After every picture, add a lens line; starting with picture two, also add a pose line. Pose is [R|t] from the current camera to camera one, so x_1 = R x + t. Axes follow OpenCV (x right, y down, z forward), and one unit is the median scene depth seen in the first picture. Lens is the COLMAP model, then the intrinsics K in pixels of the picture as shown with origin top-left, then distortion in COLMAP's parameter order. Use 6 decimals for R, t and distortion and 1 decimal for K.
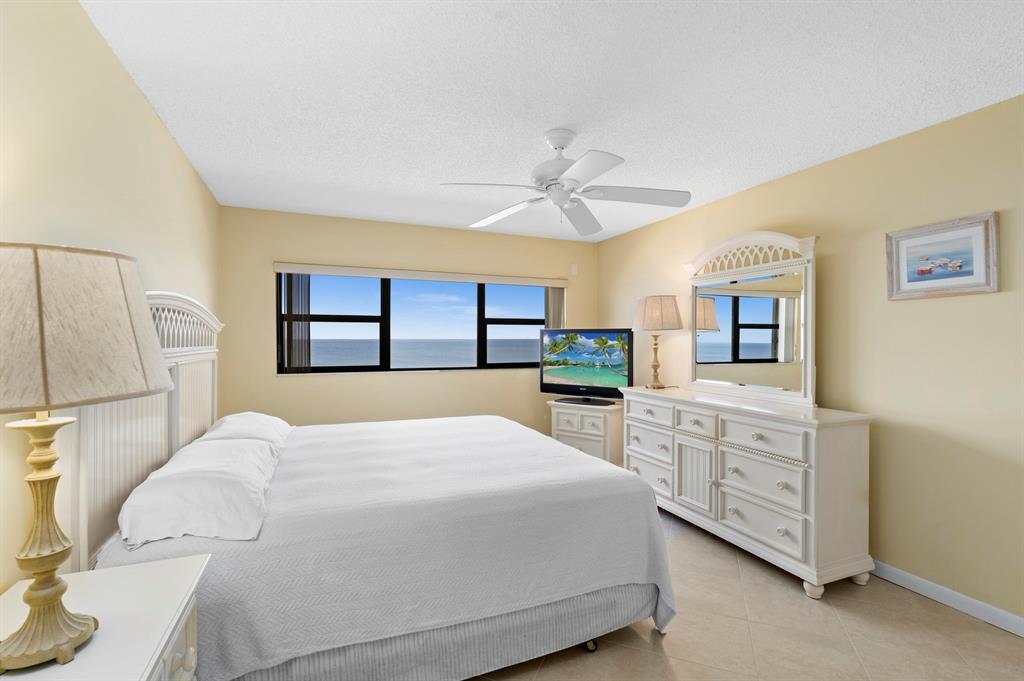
lens RADIAL K [[464.6, 0, 512.0], [0, 464.6, 340.5], [0, 0, 1]] dist [-0.004035, -0.000175]
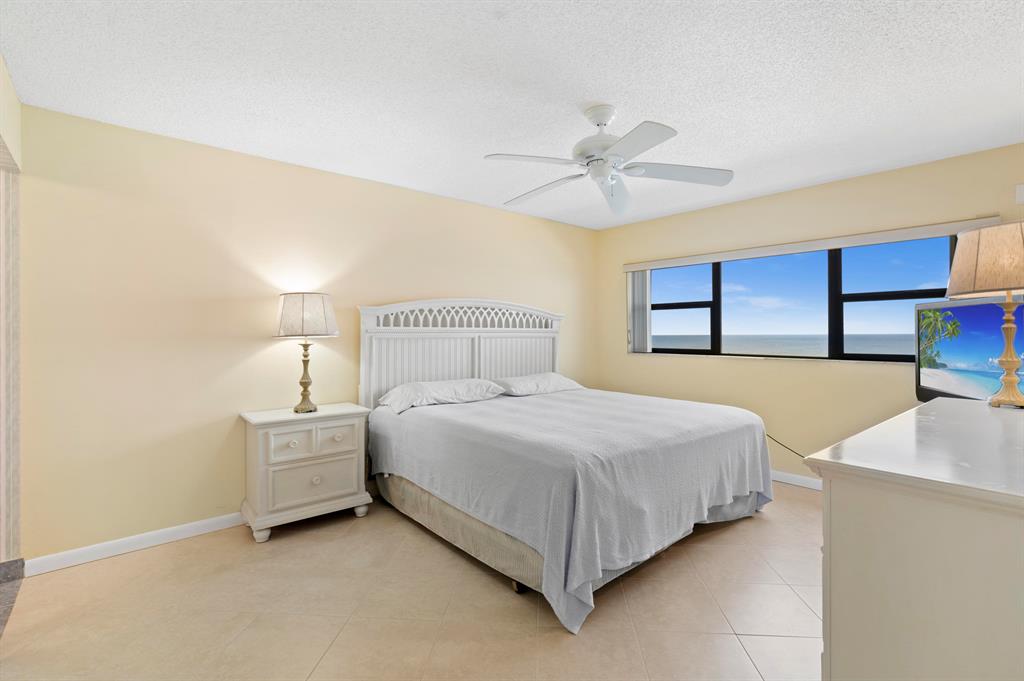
lens RADIAL K [[476.7, 0, 512.0], [0, 476.7, 340.5], [0, 0, 1]] dist [-0.000082, -0.000034]
pose [[0.318807, 0.022959, -0.947541, 0.560556], [0.010602, 0.999558, 0.027787, 0.000679], [0.947760, -0.018904, 0.318423, 0.260075]]
